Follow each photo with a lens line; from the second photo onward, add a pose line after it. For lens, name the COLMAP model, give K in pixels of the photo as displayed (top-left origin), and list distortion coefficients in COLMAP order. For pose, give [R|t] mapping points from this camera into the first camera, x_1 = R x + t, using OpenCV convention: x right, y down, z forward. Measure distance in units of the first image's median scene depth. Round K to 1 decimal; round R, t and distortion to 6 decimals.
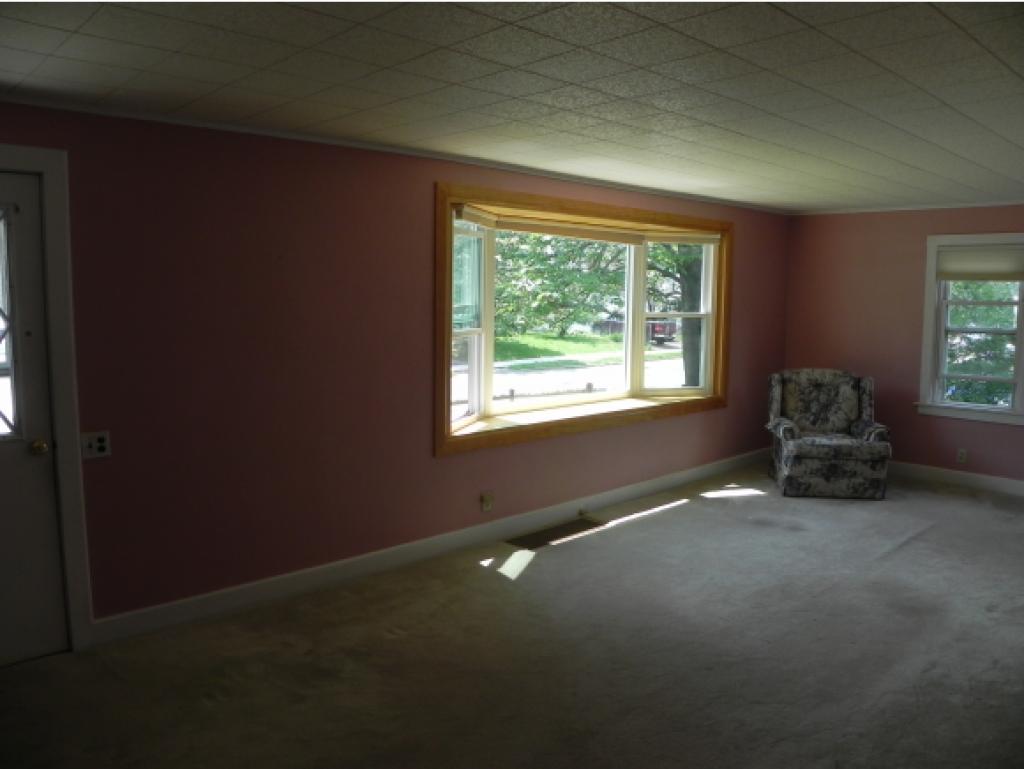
lens RADIAL K [[790.6, 0, 506.3], [0, 790.6, 384.8], [0, 0, 1]] dist [-0.153835, 0.094534]
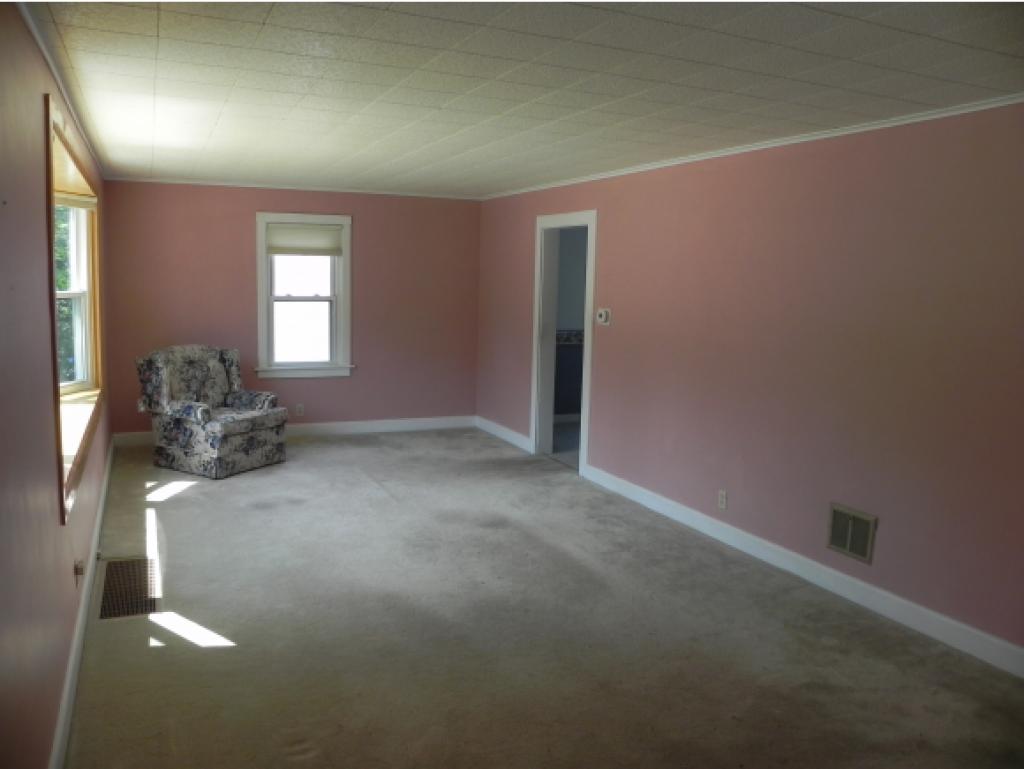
lens RADIAL K [[790.6, 0, 506.3], [0, 790.6, 384.8], [0, 0, 1]] dist [-0.153835, 0.094534]
pose [[0.316427, -0.128655, 0.939852, -0.412620], [0.086550, 0.990544, 0.106454, -0.043519], [-0.944660, 0.047659, 0.324570, 0.341237]]
